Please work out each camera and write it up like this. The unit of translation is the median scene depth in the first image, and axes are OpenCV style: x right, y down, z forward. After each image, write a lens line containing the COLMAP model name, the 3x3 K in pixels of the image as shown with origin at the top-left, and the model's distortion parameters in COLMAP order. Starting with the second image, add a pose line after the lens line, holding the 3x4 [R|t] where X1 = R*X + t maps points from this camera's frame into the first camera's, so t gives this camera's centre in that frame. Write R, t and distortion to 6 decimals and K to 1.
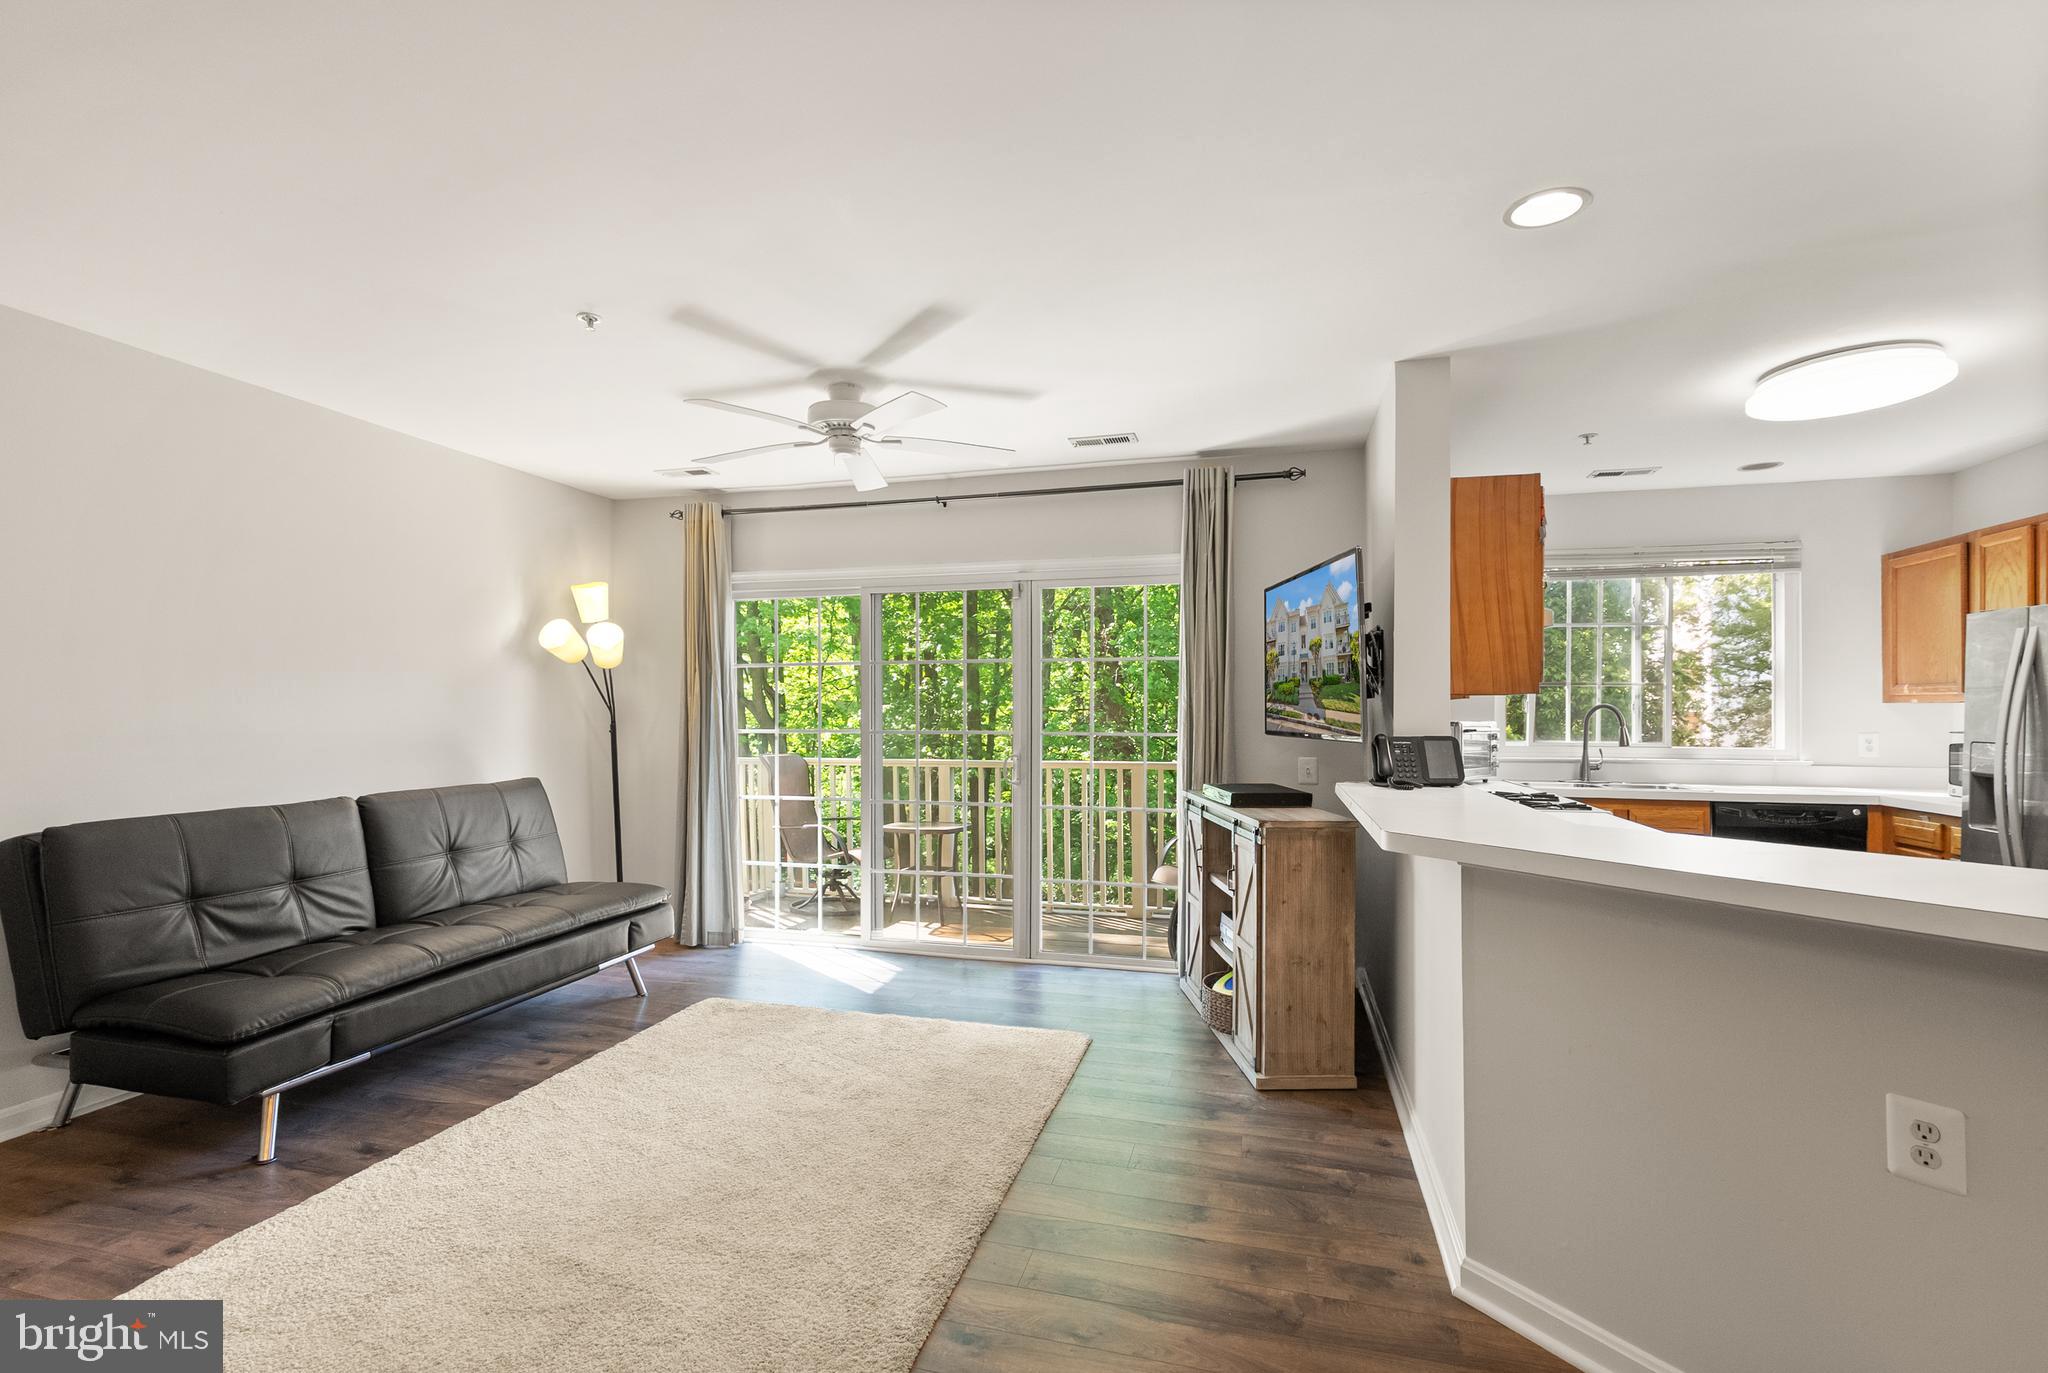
lens RADIAL K [[960.9, 0, 1003.3], [0, 960.9, 712.2], [0, 0, 1]] dist [0.000133, 0.000844]
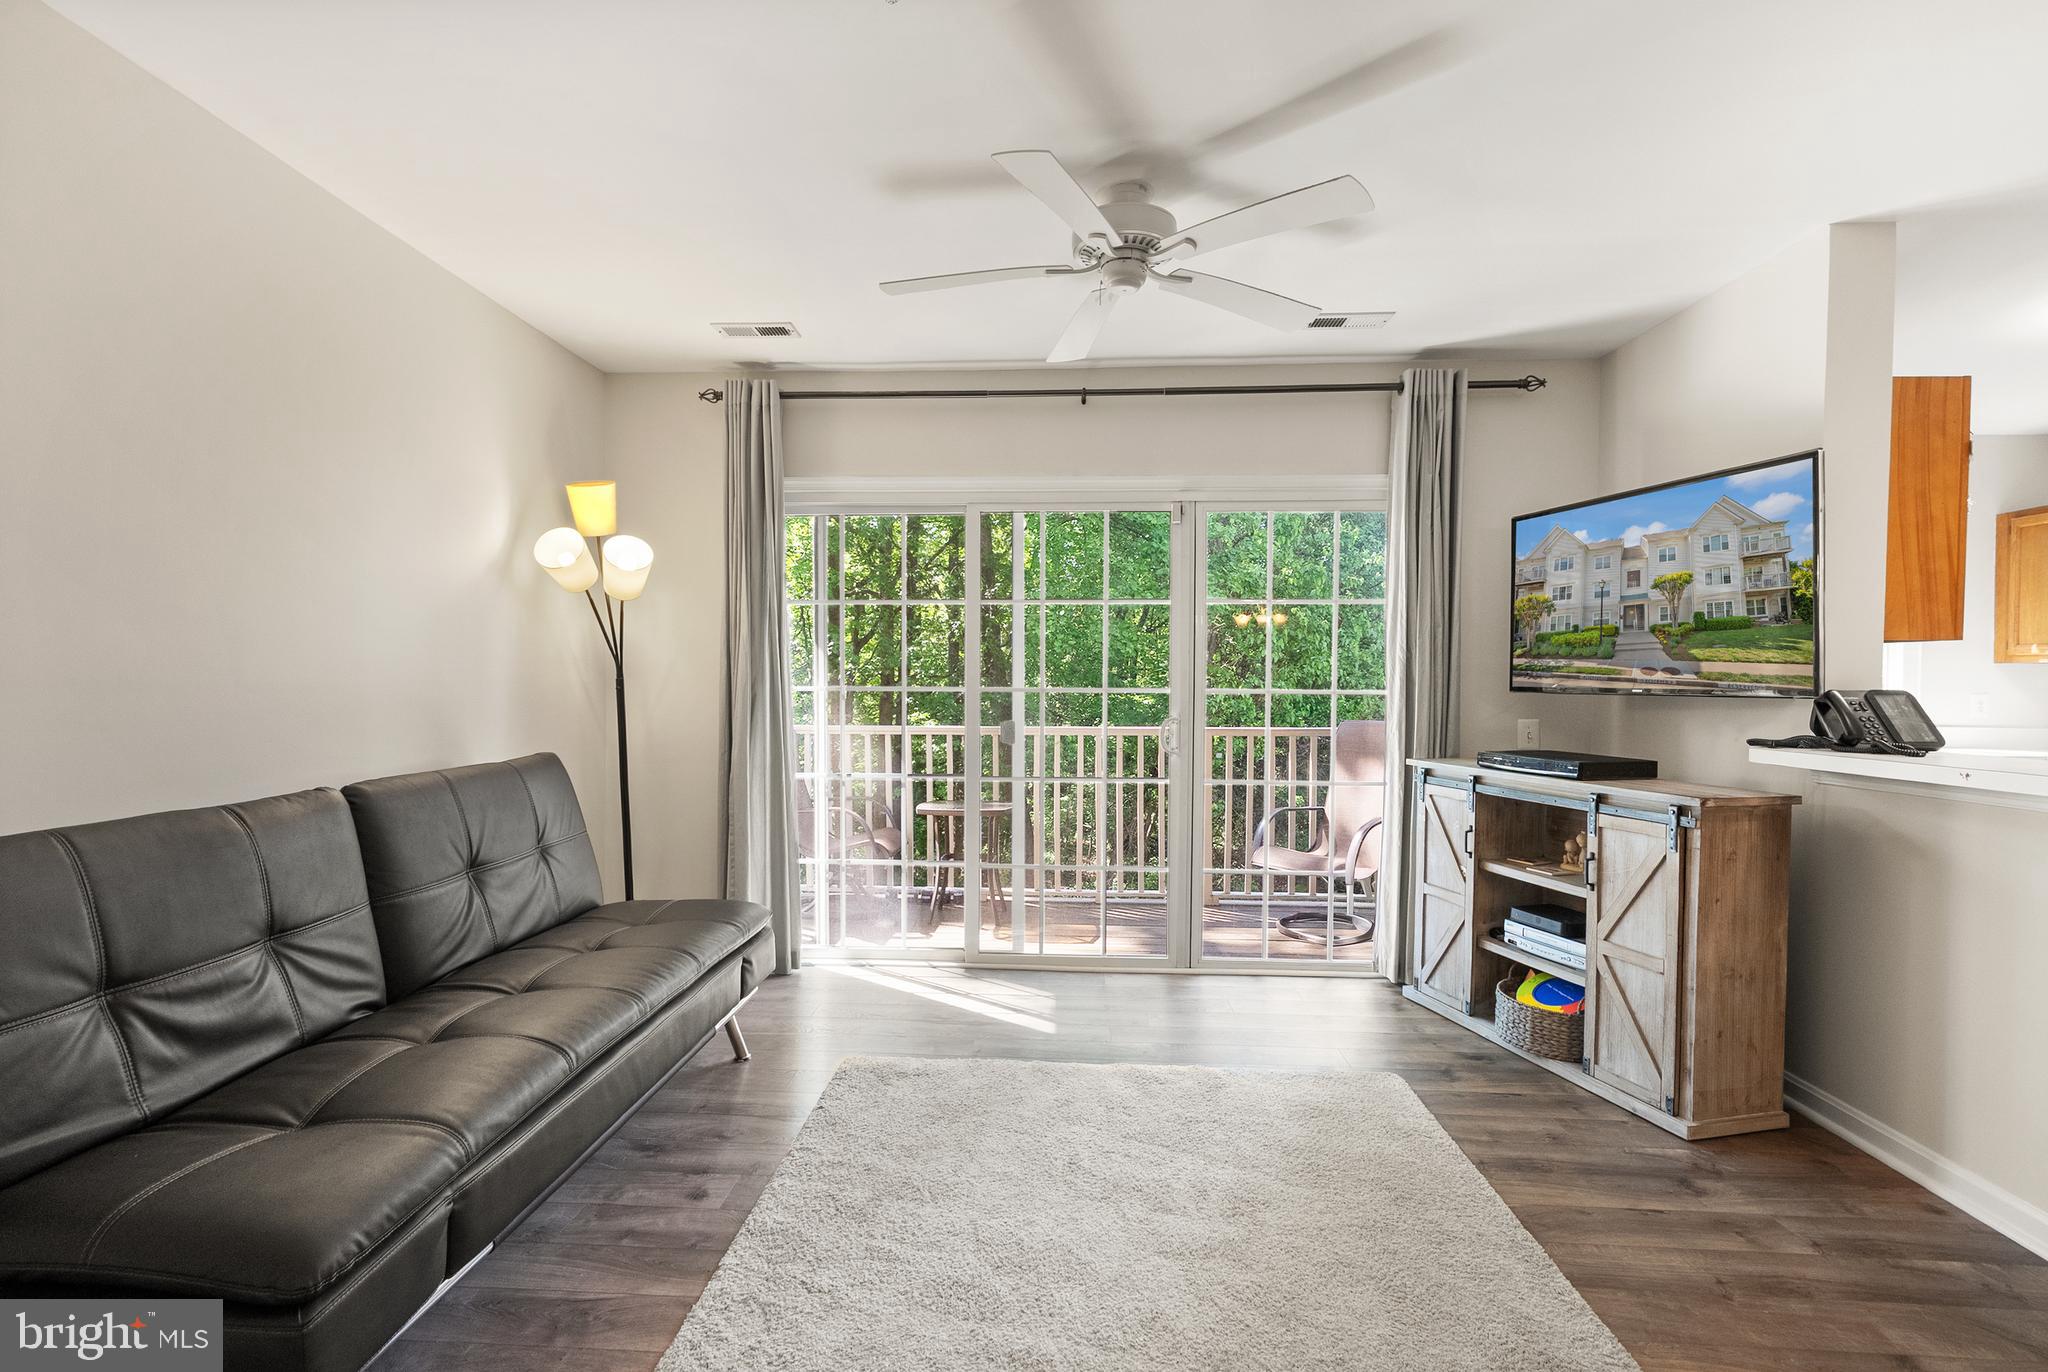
lens RADIAL K [[960.9, 0, 1003.7], [0, 960.9, 708.0], [0, 0, 1]] dist [0.000133, 0.000844]
pose [[0.976838, 0.000057, 0.213978, -0.396850], [-0.005903, 0.999626, 0.026684, 0.019564], [-0.213897, -0.027330, 0.976474, 0.319887]]
